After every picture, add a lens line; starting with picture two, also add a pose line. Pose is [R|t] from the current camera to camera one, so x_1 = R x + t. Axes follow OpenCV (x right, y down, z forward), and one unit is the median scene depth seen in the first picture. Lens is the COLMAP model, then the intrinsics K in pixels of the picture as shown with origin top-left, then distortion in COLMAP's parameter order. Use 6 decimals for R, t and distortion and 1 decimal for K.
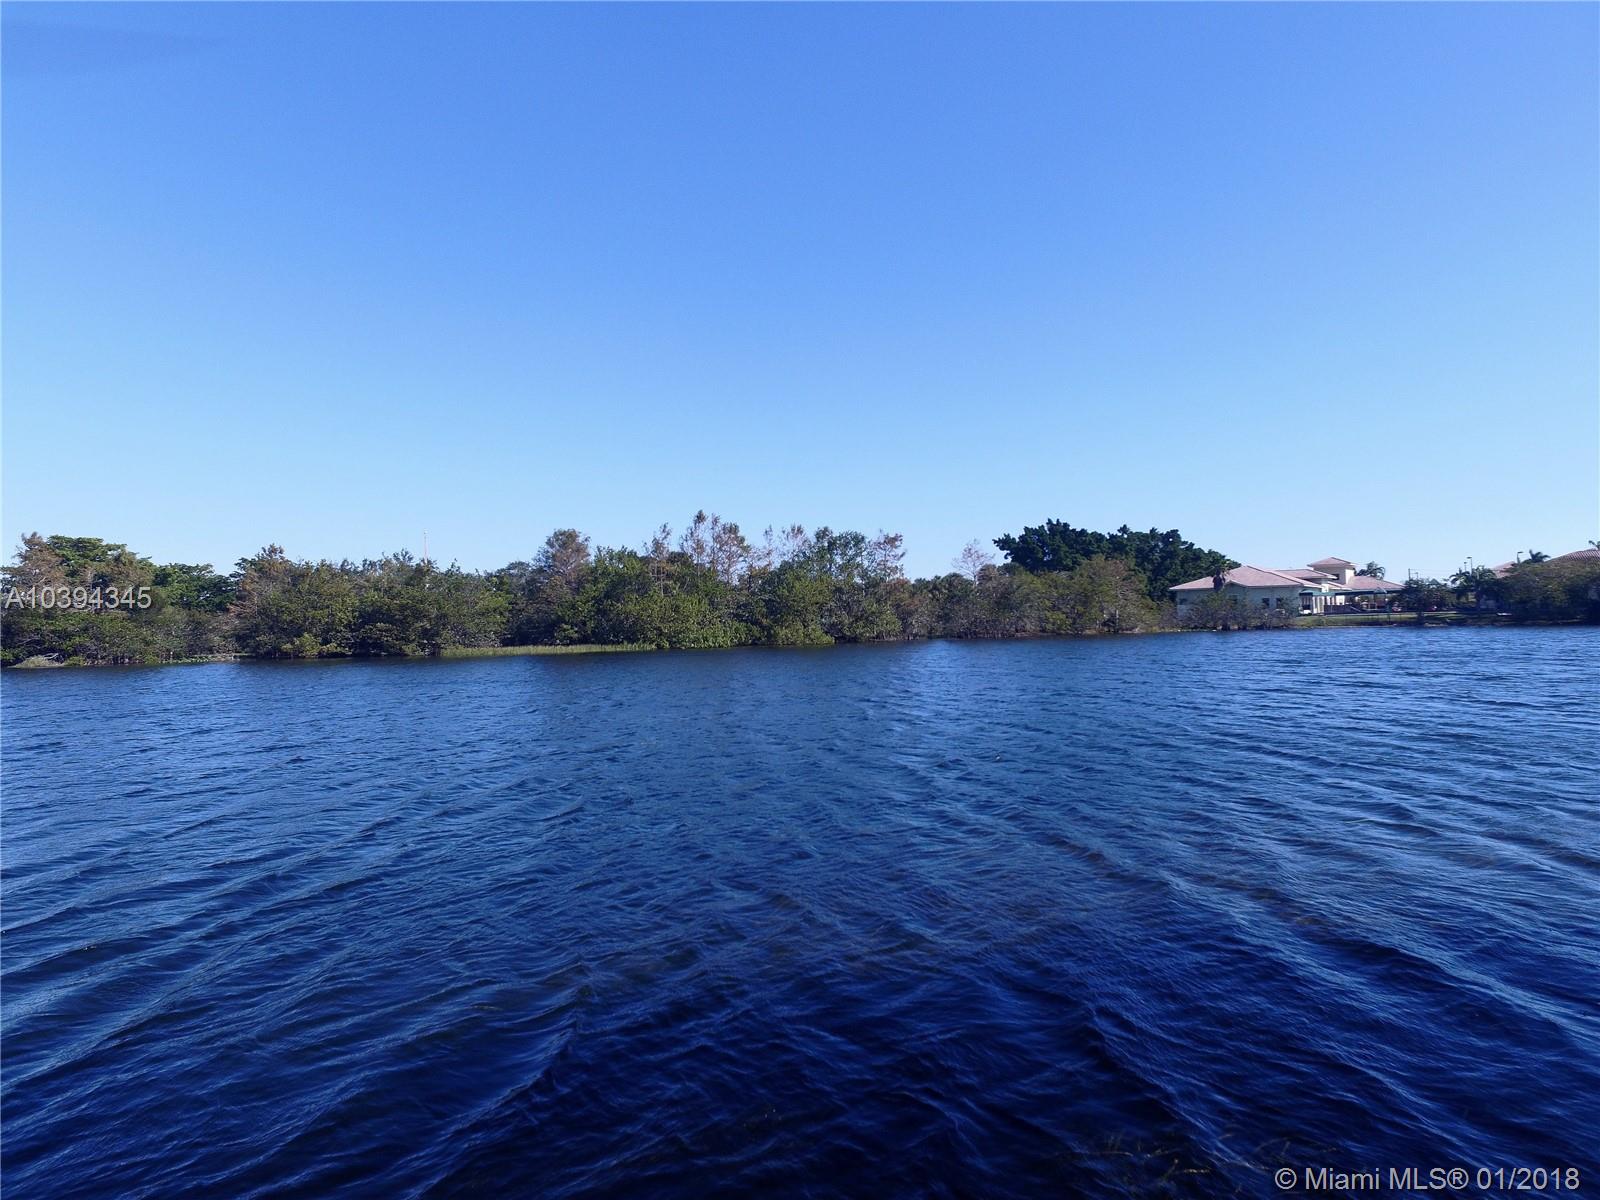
lens RADIAL K [[930.4, 0, 799.8], [0, 930.4, 603.3], [0, 0, 1]] dist [-0.022947, 0.012712]
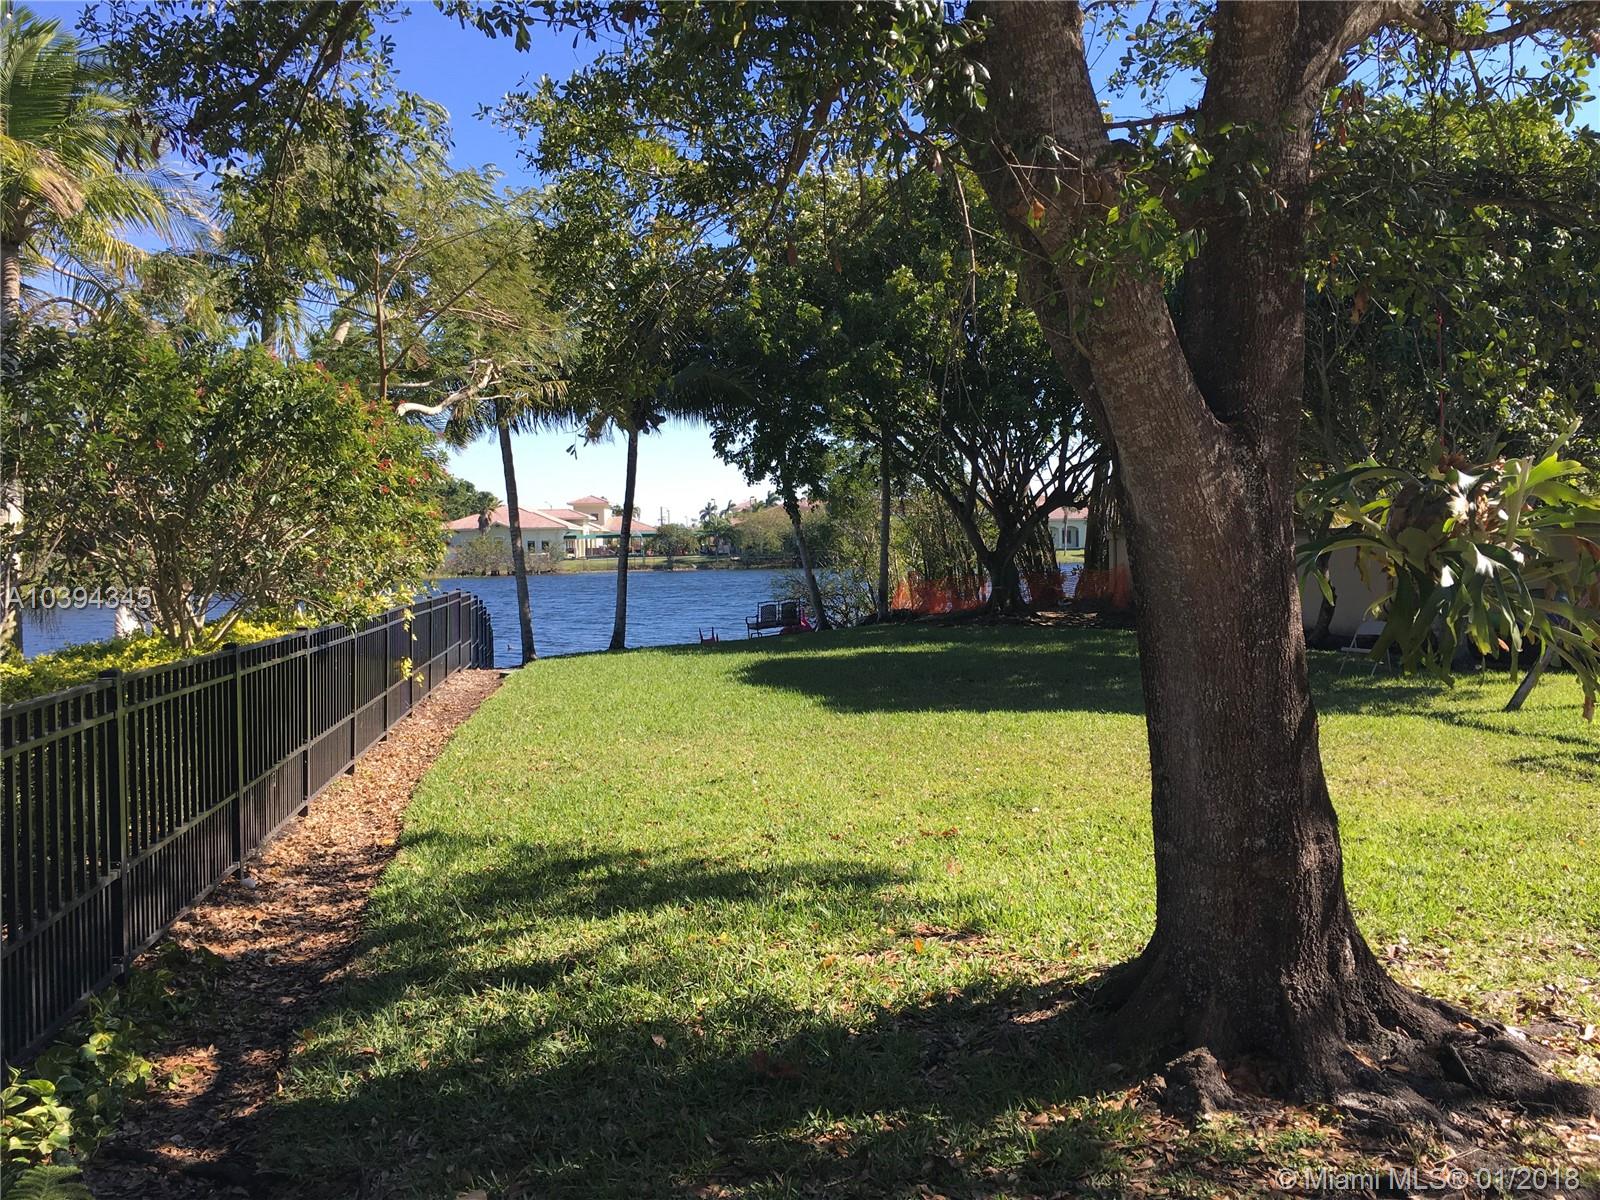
lens RADIAL K [[1372.8, 0, 741.5], [0, 1372.8, 602.5], [0, 0, 1]] dist [0.002297, 0.000218]
pose [[0.800760, -0.023554, 0.598522, -0.179962], [-0.006921, 0.998796, 0.048566, -0.013751], [-0.598946, -0.043032, 0.799633, -0.272717]]
